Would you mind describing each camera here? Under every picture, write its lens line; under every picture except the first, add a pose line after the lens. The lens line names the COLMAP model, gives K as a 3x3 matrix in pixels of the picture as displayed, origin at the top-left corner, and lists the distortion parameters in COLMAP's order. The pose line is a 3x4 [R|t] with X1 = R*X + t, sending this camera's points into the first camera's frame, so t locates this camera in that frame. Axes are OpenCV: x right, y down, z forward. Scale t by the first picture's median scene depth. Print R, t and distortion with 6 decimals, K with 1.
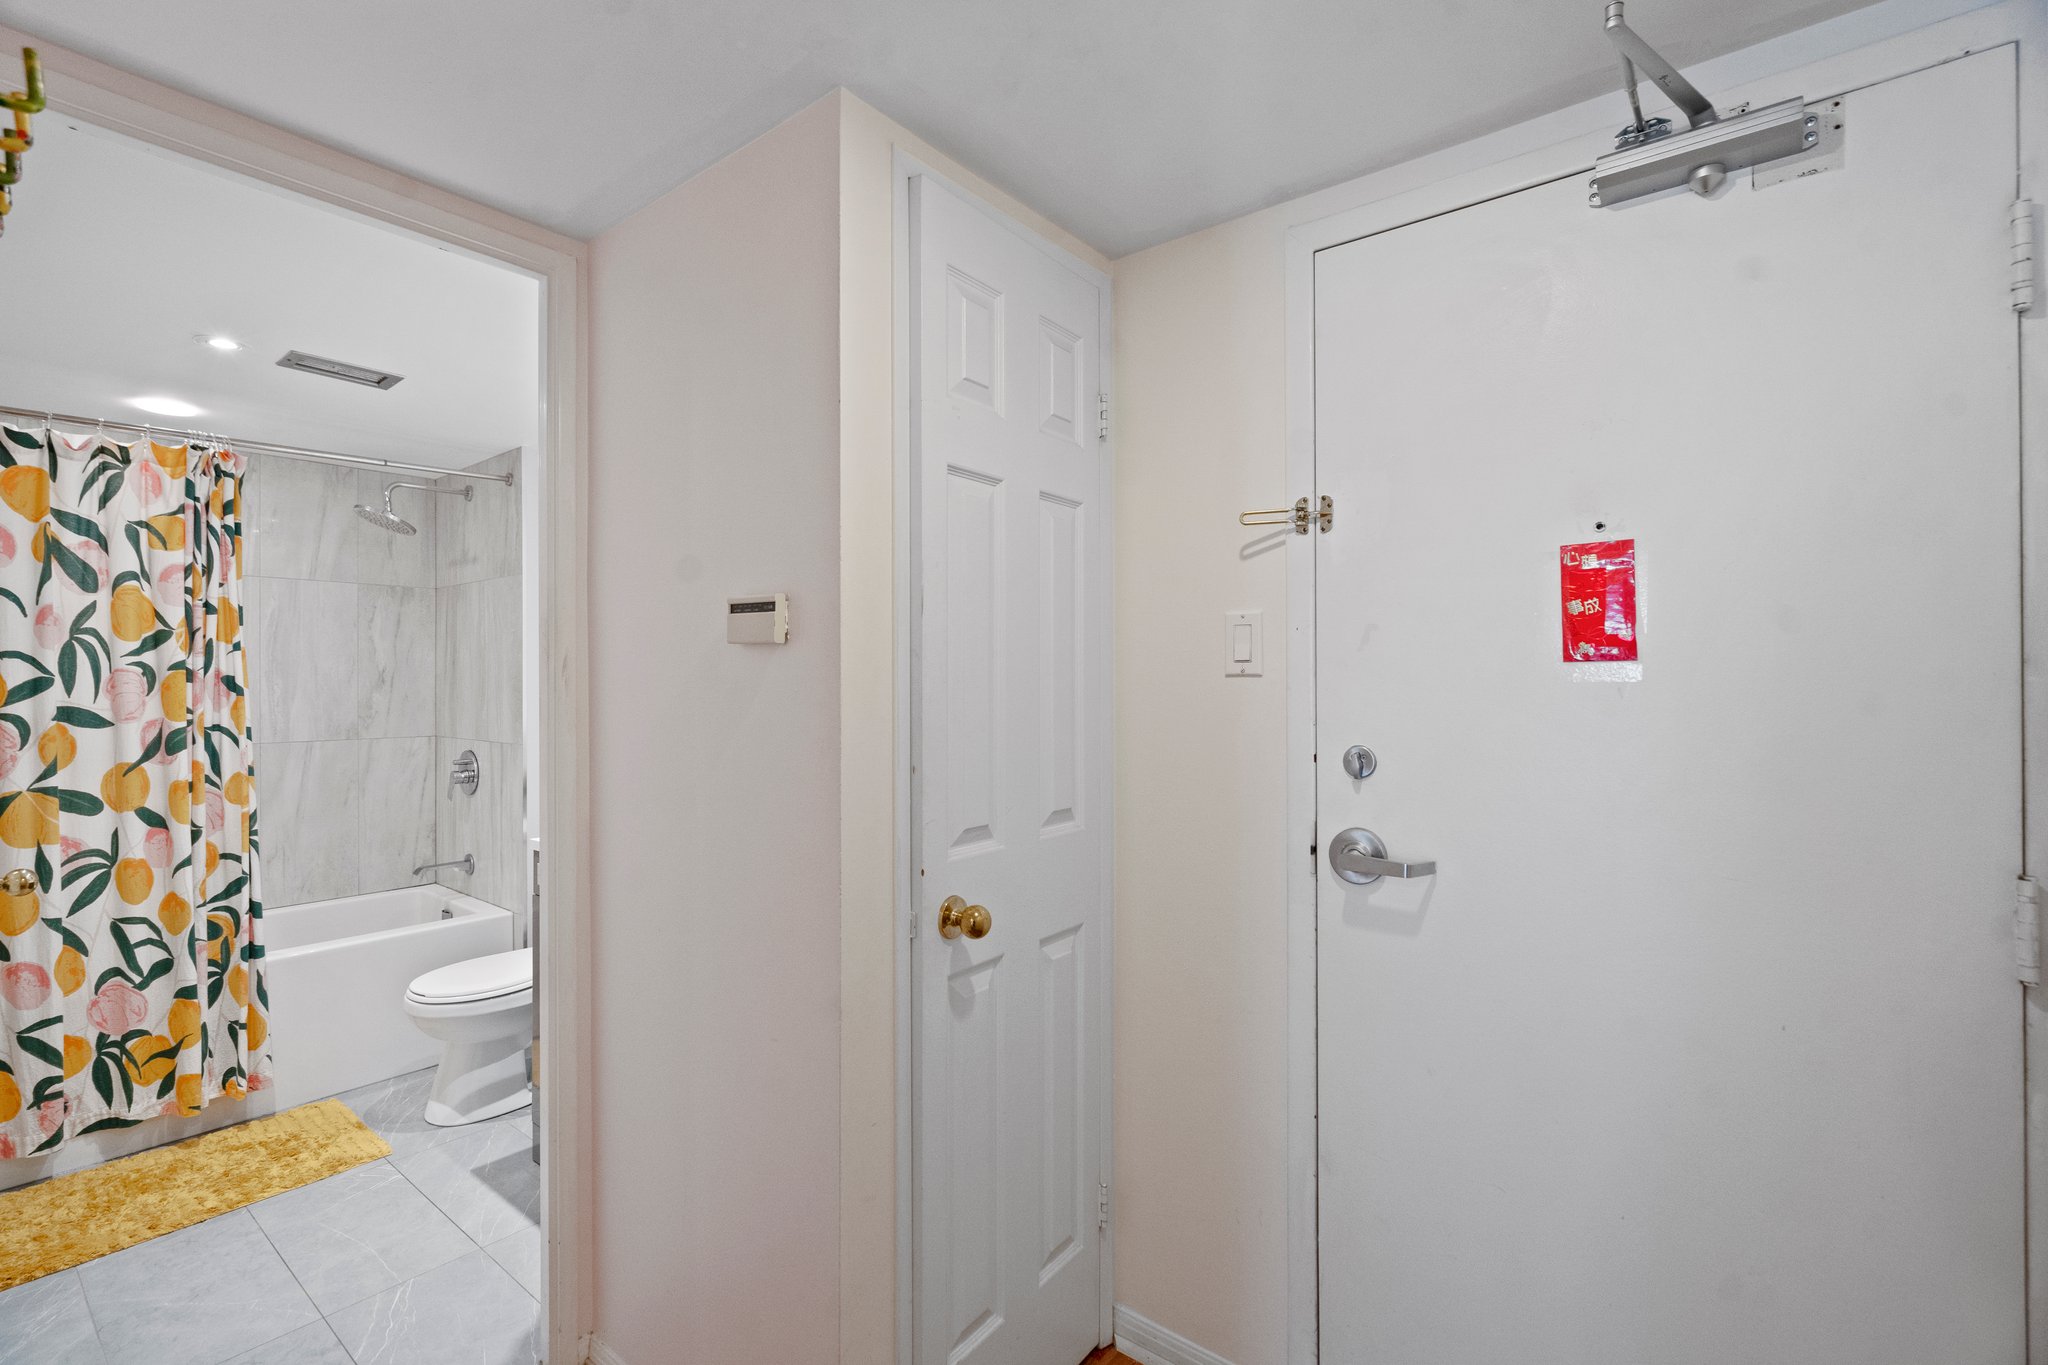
lens RADIAL K [[932.0, 0, 1013.0], [0, 932.0, 681.3], [0, 0, 1]] dist [-0.006784, 0.002164]
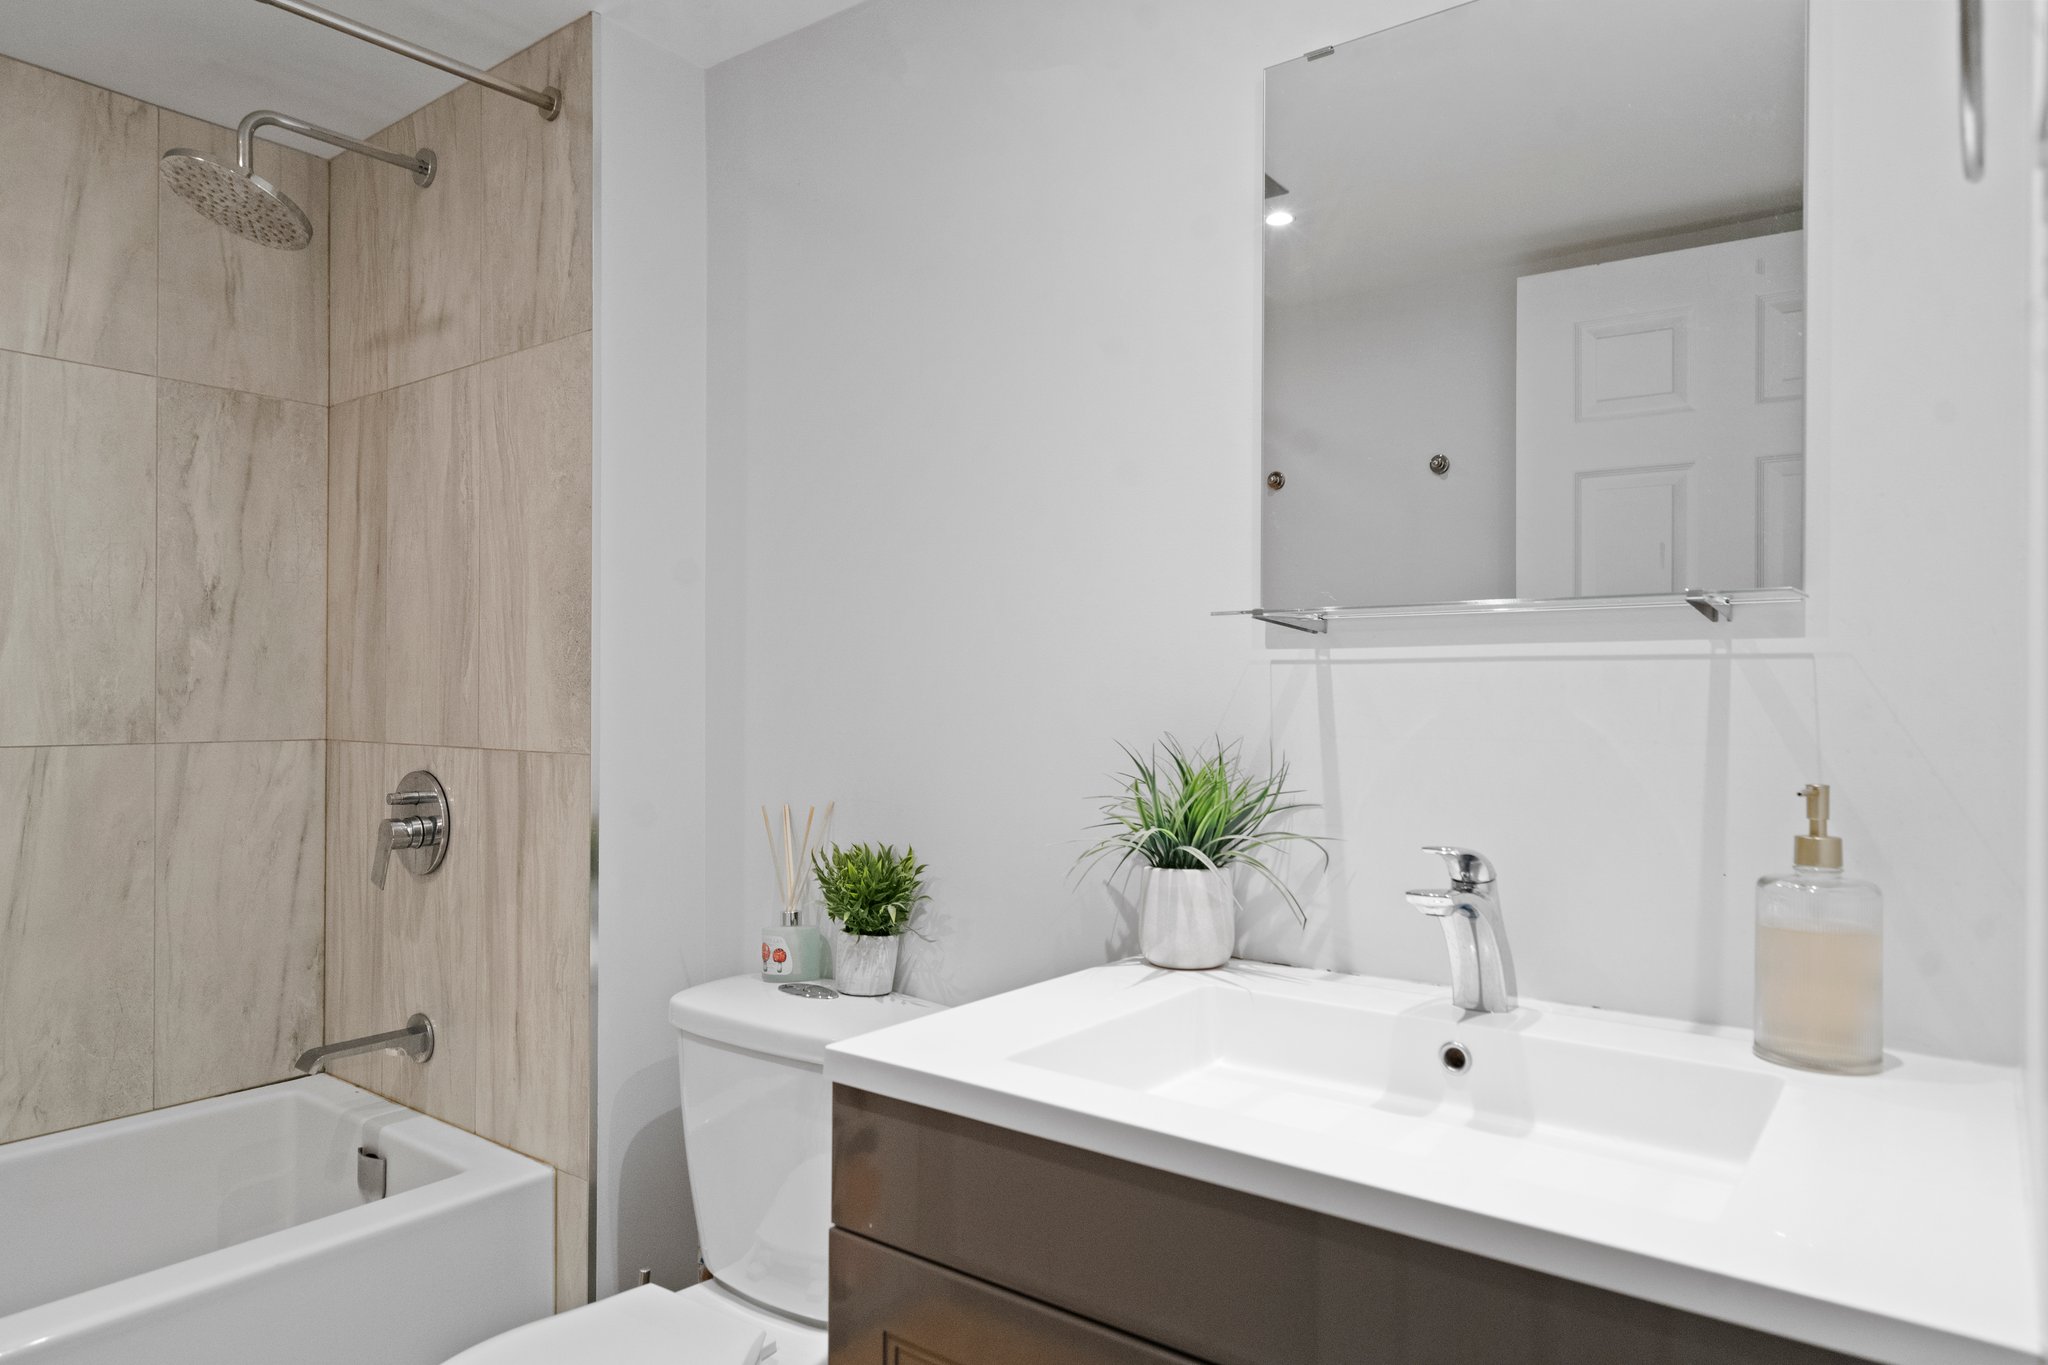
lens RADIAL K [[1250.7, 0, 1014.8], [0, 1250.7, 687.6], [0, 0, 1]] dist [0.011014, -0.008037]
pose [[0.999454, 0.005897, 0.032514, -0.313590], [-0.005872, 0.999982, -0.000857, 0.033652], [-0.032518, 0.000665, 0.999471, 0.391679]]
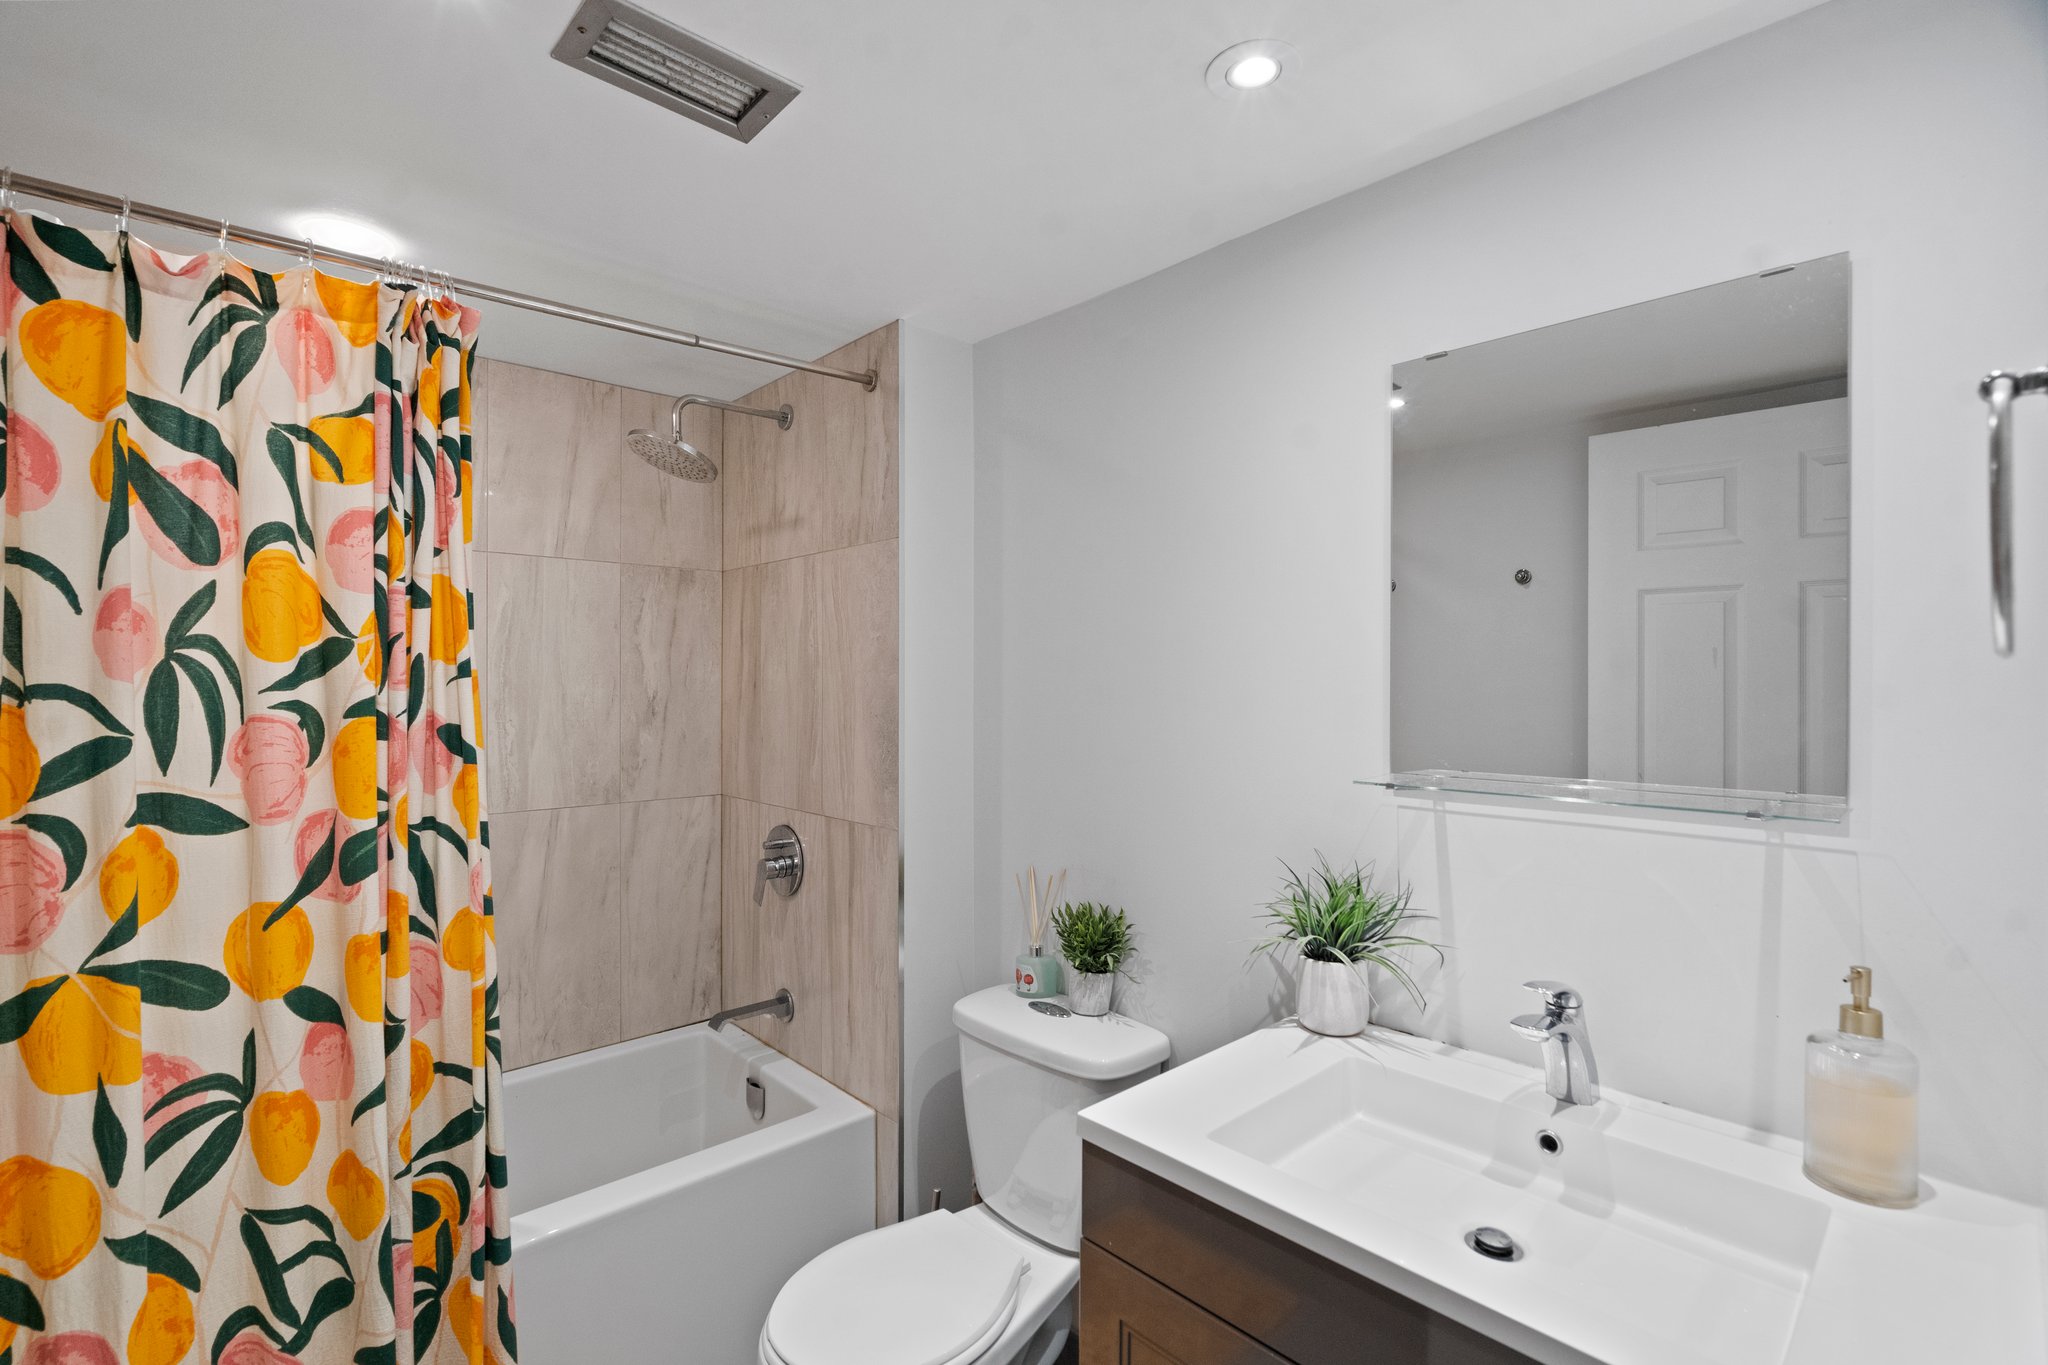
lens RADIAL K [[932.0, 0, 1011.3], [0, 932.0, 684.4], [0, 0, 1]] dist [-0.006784, 0.002164]
pose [[0.990051, 0.003776, -0.140655, -0.325536], [-0.003365, 0.999989, 0.003162, -0.022408], [0.140665, -0.002657, 0.990054, 0.373502]]
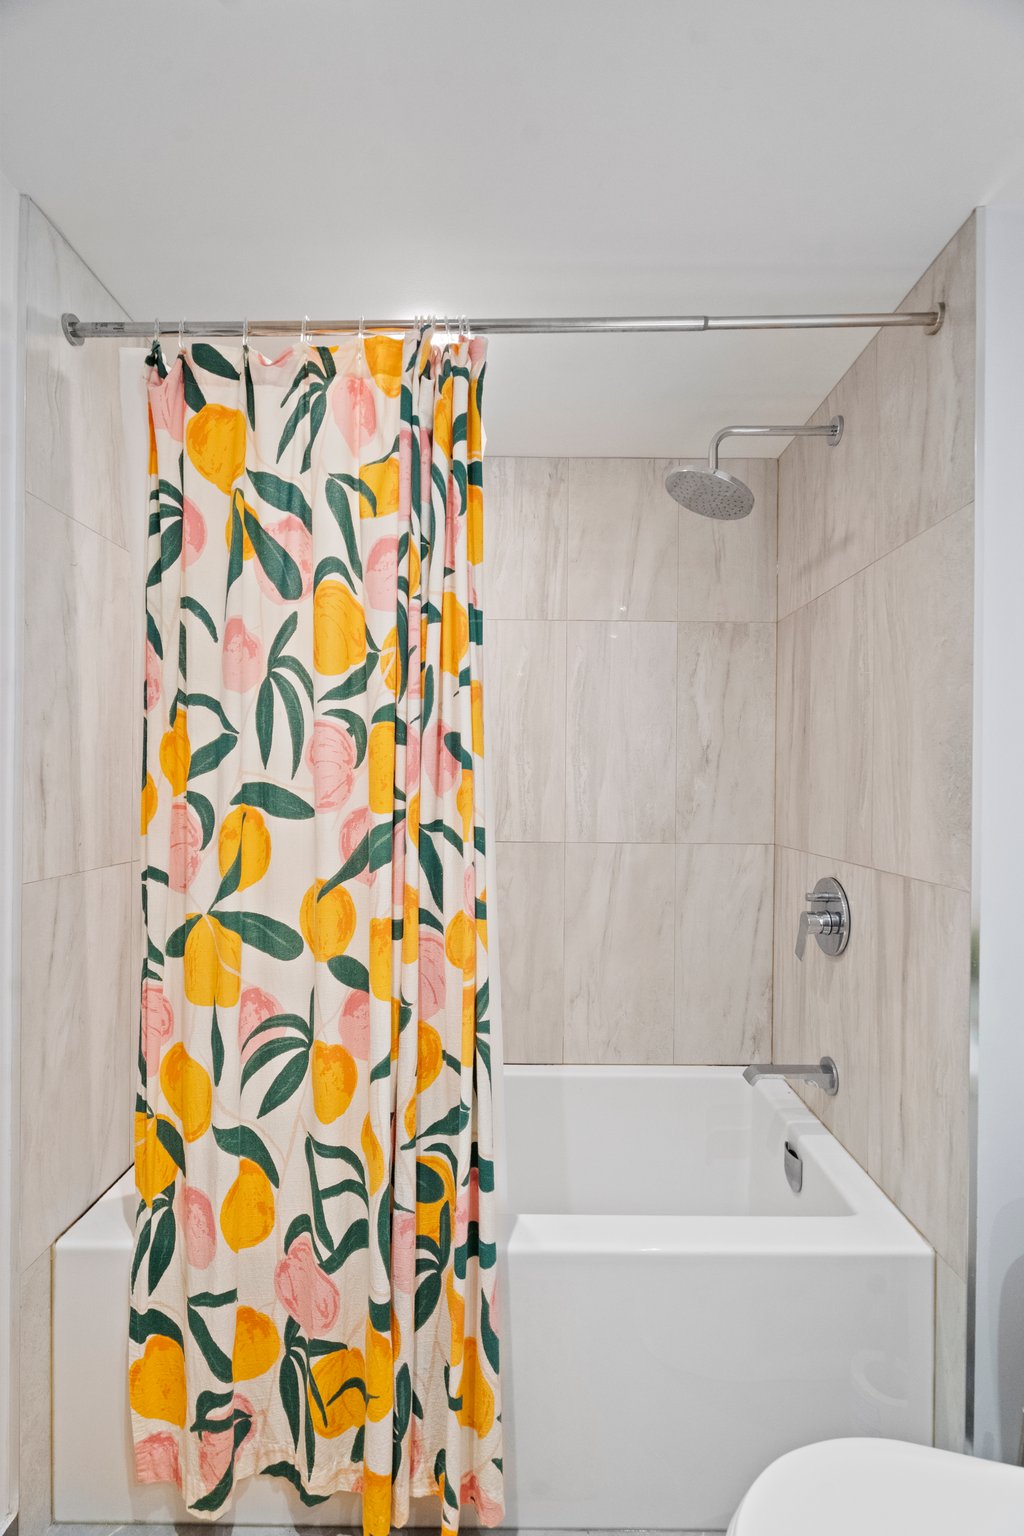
lens RADIAL K [[699.0, 0, 513.8], [0, 699.0, 780.0], [0, 0, 1]] dist [-0.006784, 0.002164]
pose [[0.634275, 0.006699, -0.773078, -0.356321], [-0.010672, 0.999943, -0.000090, 0.015427], [0.773034, 0.008307, 0.634310, 0.543125]]
